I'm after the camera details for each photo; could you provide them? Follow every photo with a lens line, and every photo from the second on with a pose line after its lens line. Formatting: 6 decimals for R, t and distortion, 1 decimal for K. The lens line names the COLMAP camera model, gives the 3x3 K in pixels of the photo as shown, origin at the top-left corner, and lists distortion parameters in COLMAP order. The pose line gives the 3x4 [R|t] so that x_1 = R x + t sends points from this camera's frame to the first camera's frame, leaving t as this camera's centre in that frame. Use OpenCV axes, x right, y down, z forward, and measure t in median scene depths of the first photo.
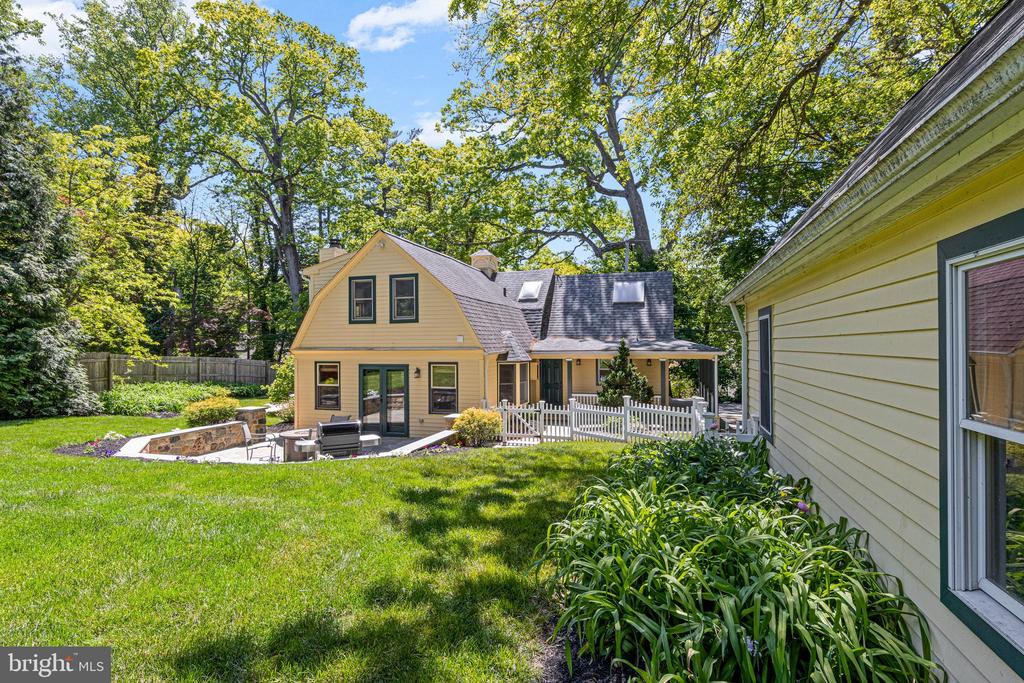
lens RADIAL K [[522.3, 0, 510.4], [0, 522.3, 342.3], [0, 0, 1]] dist [0.014042, -0.004963]
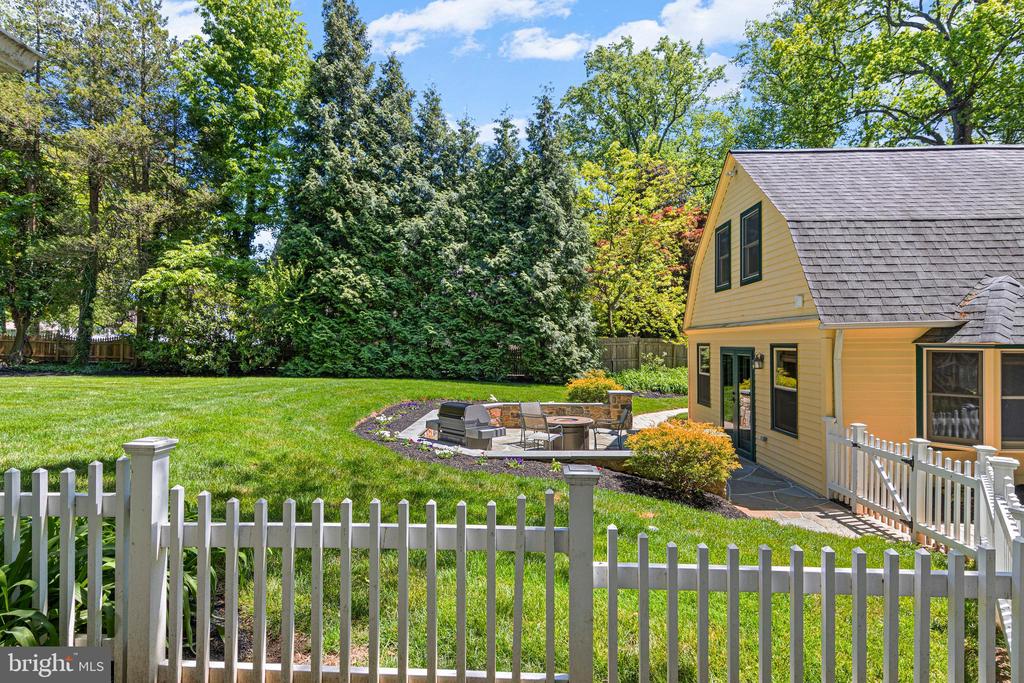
lens RADIAL K [[522.3, 0, 507.5], [0, 522.3, 343.4], [0, 0, 1]] dist [0.014042, -0.004963]
pose [[0.258775, 0.003505, -0.965931, 0.283469], [0.009199, 0.999939, 0.006093, 0.025047], [0.965894, -0.010462, 0.258727, 0.444651]]
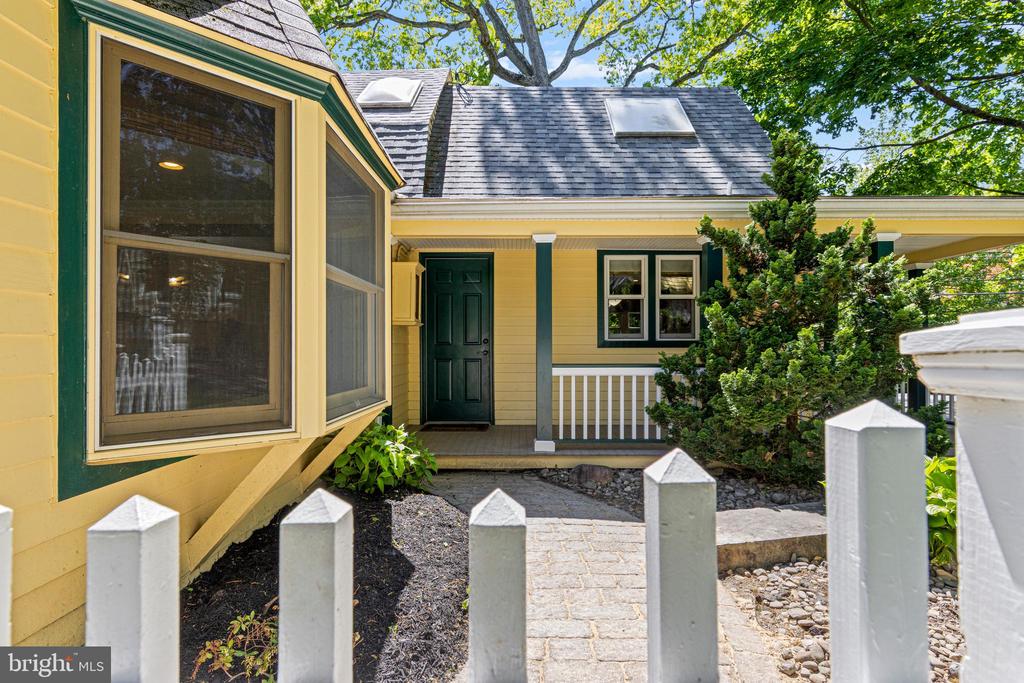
lens RADIAL K [[519.7, 0, 512.7], [0, 519.7, 340.3], [0, 0, 1]] dist [0.003287, 0.000302]
pose [[0.961871, -0.000613, 0.273502, 0.025479], [0.002290, 0.999981, -0.005810, 0.085243], [-0.273493, 0.006214, 0.961854, 0.745607]]
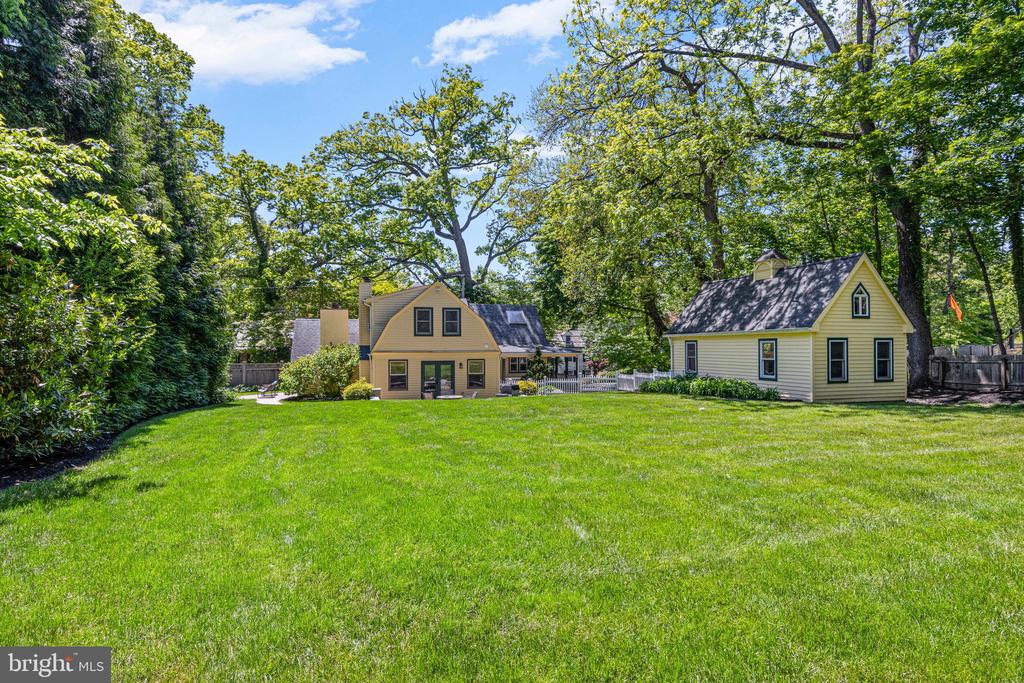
lens RADIAL K [[522.3, 0, 509.2], [0, 522.3, 348.8], [0, 0, 1]] dist [0.014042, -0.004963]
pose [[0.835738, 0.000445, 0.549129, -0.805434], [-0.004770, 0.999968, 0.006449, -0.006568], [-0.549108, -0.008009, 0.835713, -0.430423]]
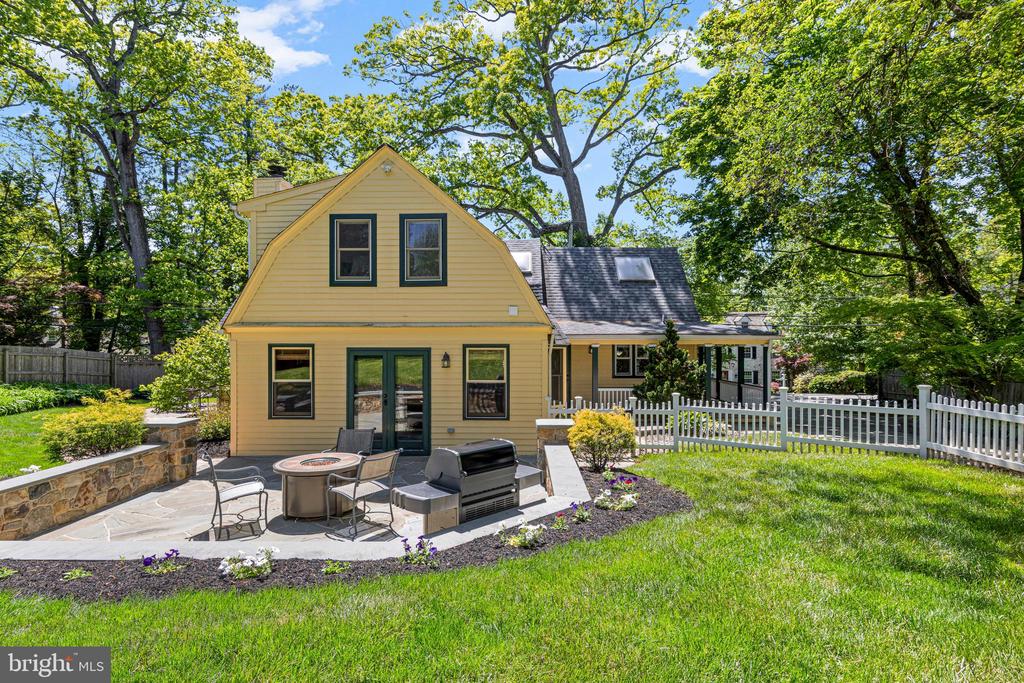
lens RADIAL K [[522.3, 0, 511.7], [0, 522.3, 345.9], [0, 0, 1]] dist [0.014042, -0.004963]
pose [[0.962570, 0.003451, 0.271012, -0.226711], [-0.006290, 0.999934, 0.009608, 0.026707], [-0.270961, -0.010953, 0.962528, 0.263332]]
